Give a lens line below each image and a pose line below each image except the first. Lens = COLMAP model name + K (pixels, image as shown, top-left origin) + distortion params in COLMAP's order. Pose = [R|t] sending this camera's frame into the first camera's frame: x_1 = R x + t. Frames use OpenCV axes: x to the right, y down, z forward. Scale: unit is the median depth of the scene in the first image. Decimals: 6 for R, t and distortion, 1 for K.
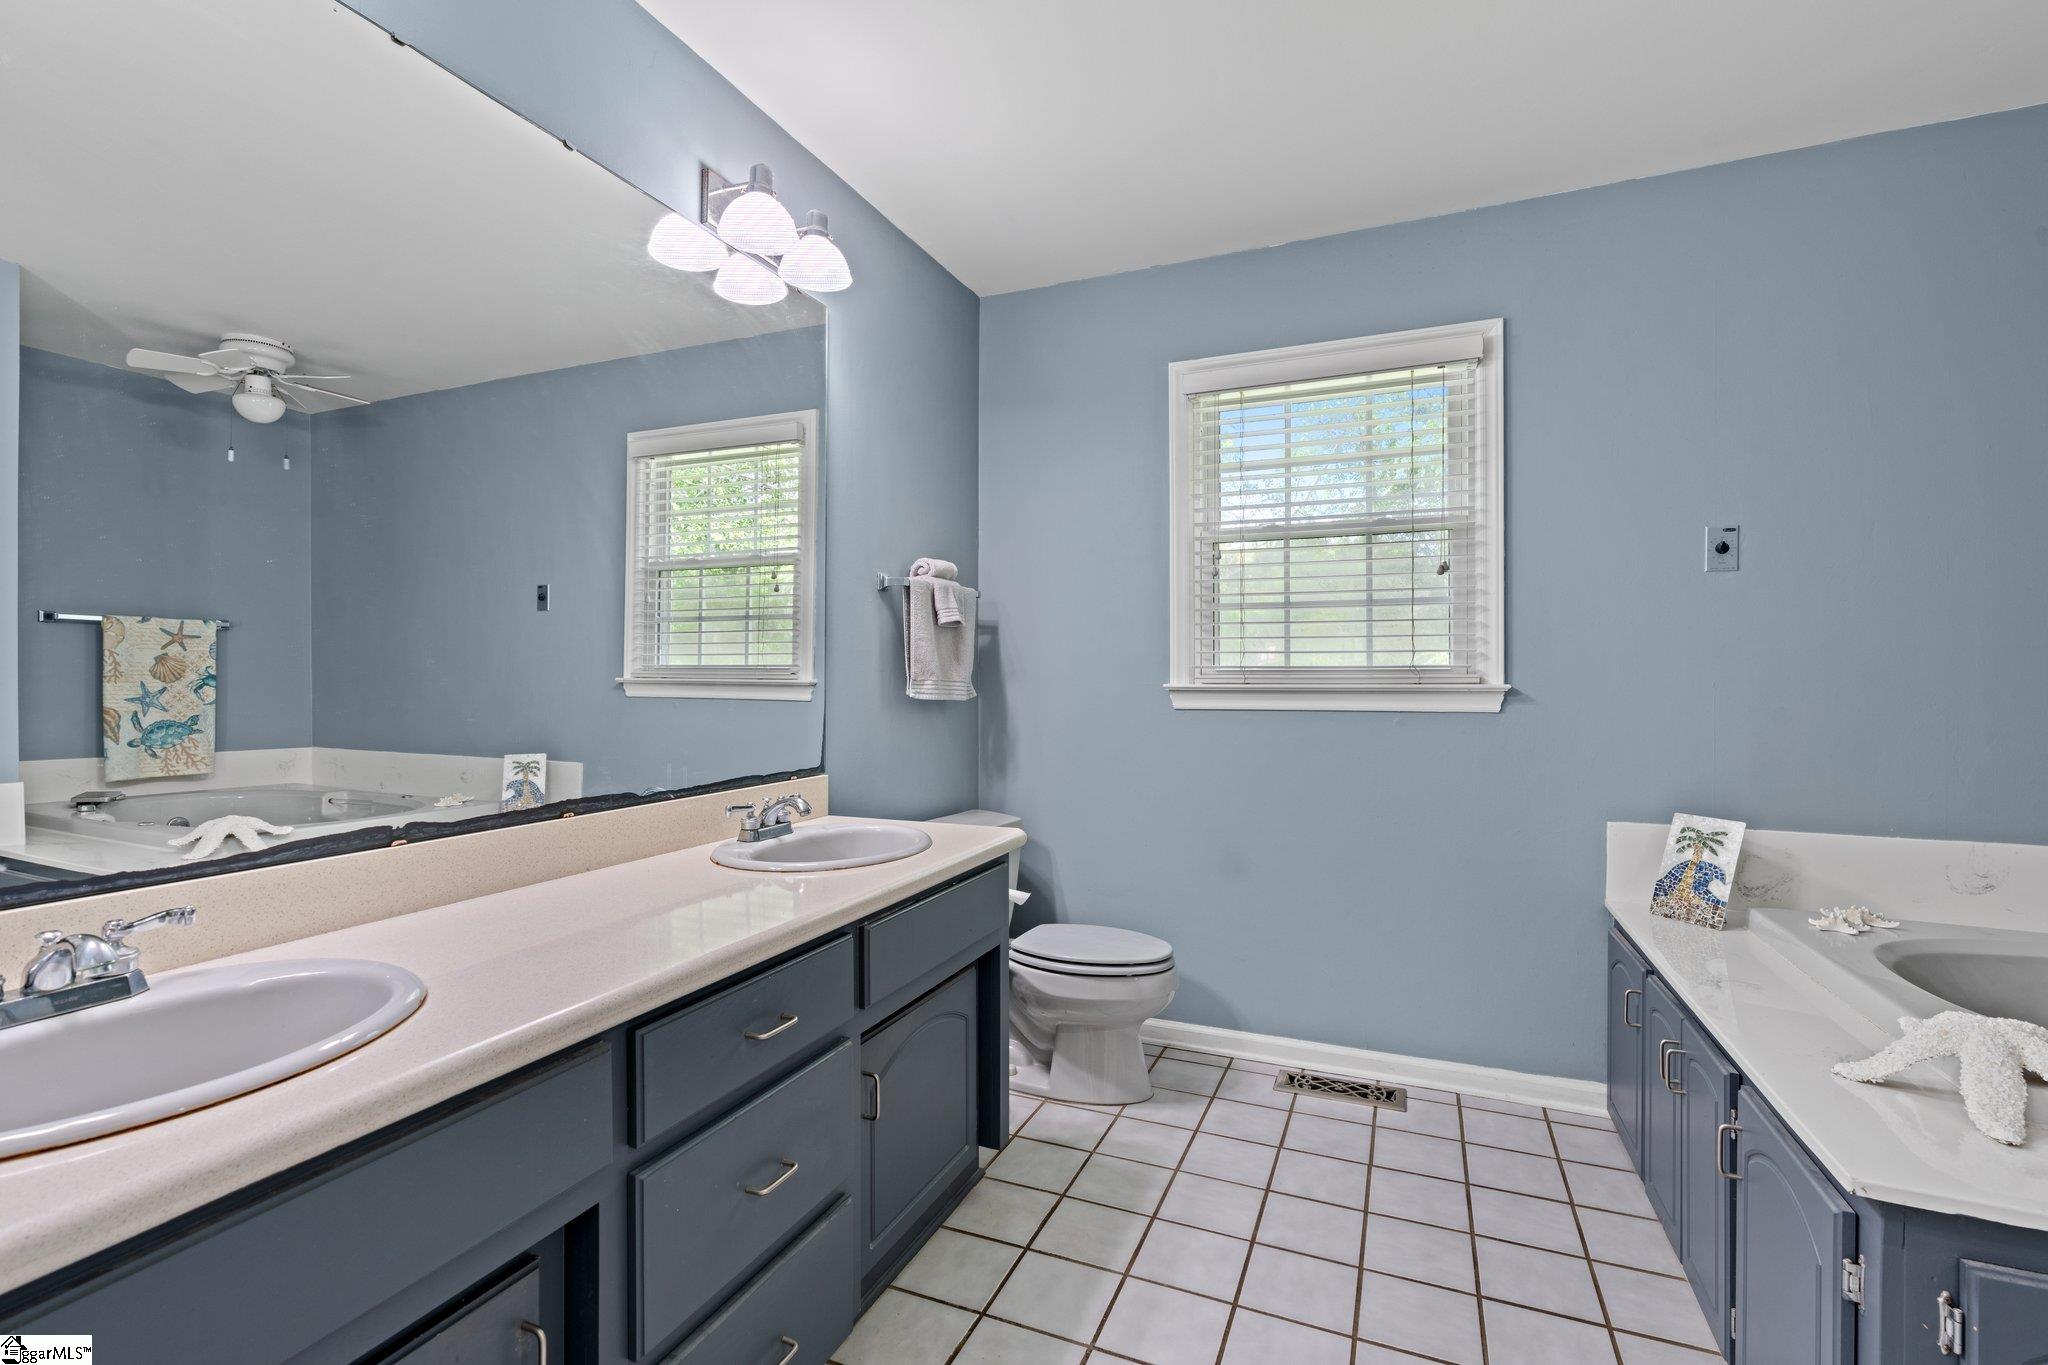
lens RADIAL K [[919.2, 0, 1021.8], [0, 919.2, 688.3], [0, 0, 1]] dist [-0.005060, -0.000039]
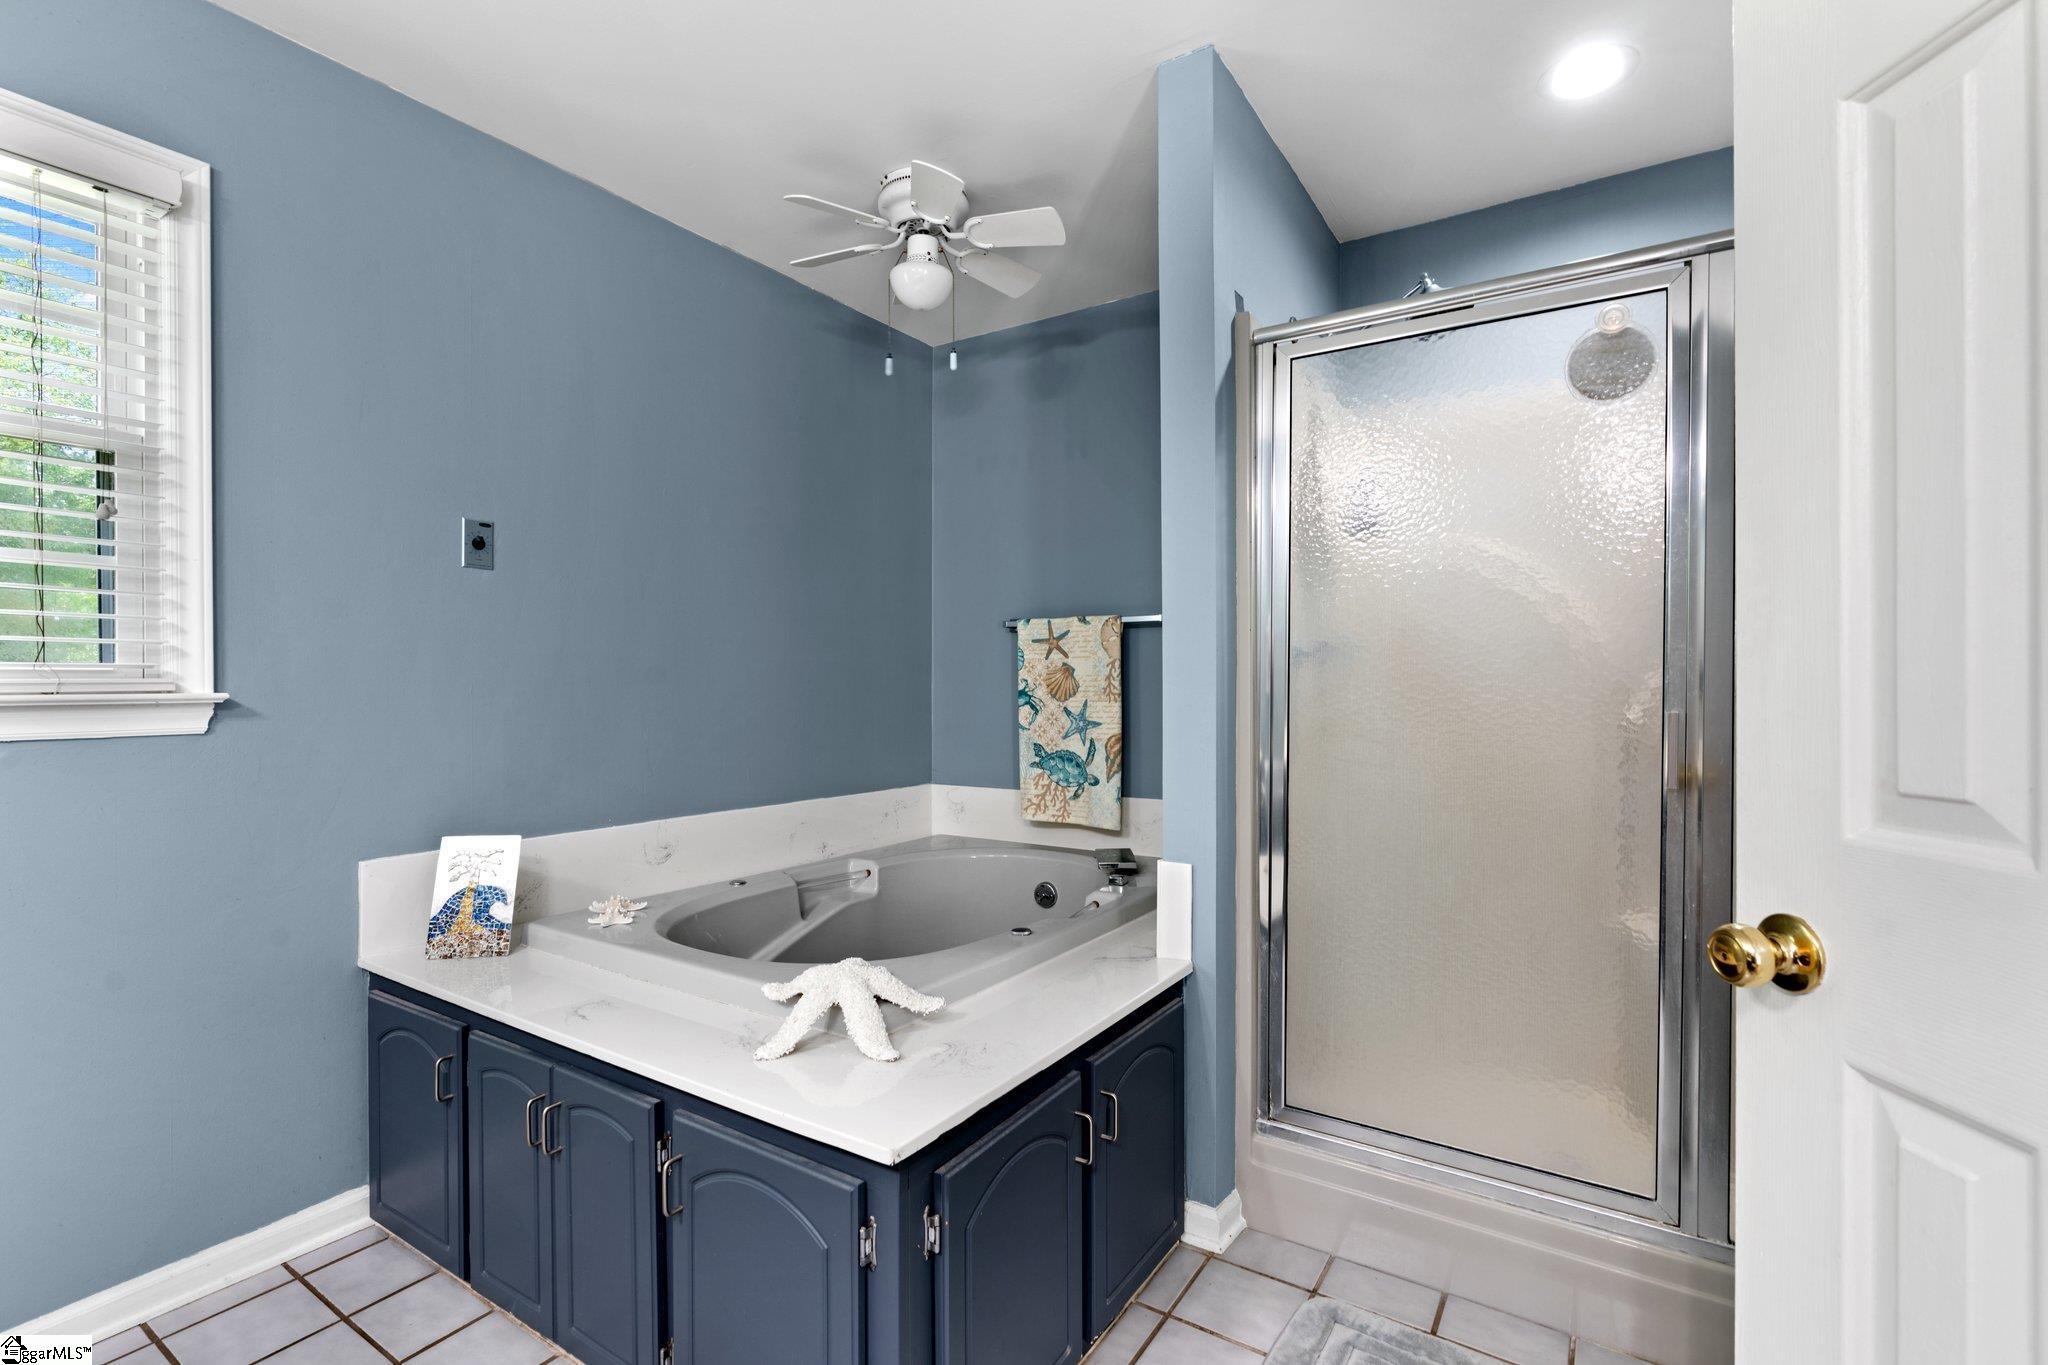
lens RADIAL K [[919.2, 0, 1021.8], [0, 919.2, 688.3], [0, 0, 1]] dist [-0.005060, -0.000039]
pose [[0.171382, -0.006555, 0.985183, -0.058378], [0.010504, 0.999933, 0.004825, -0.005317], [-0.985149, 0.009522, 0.171439, 0.304405]]
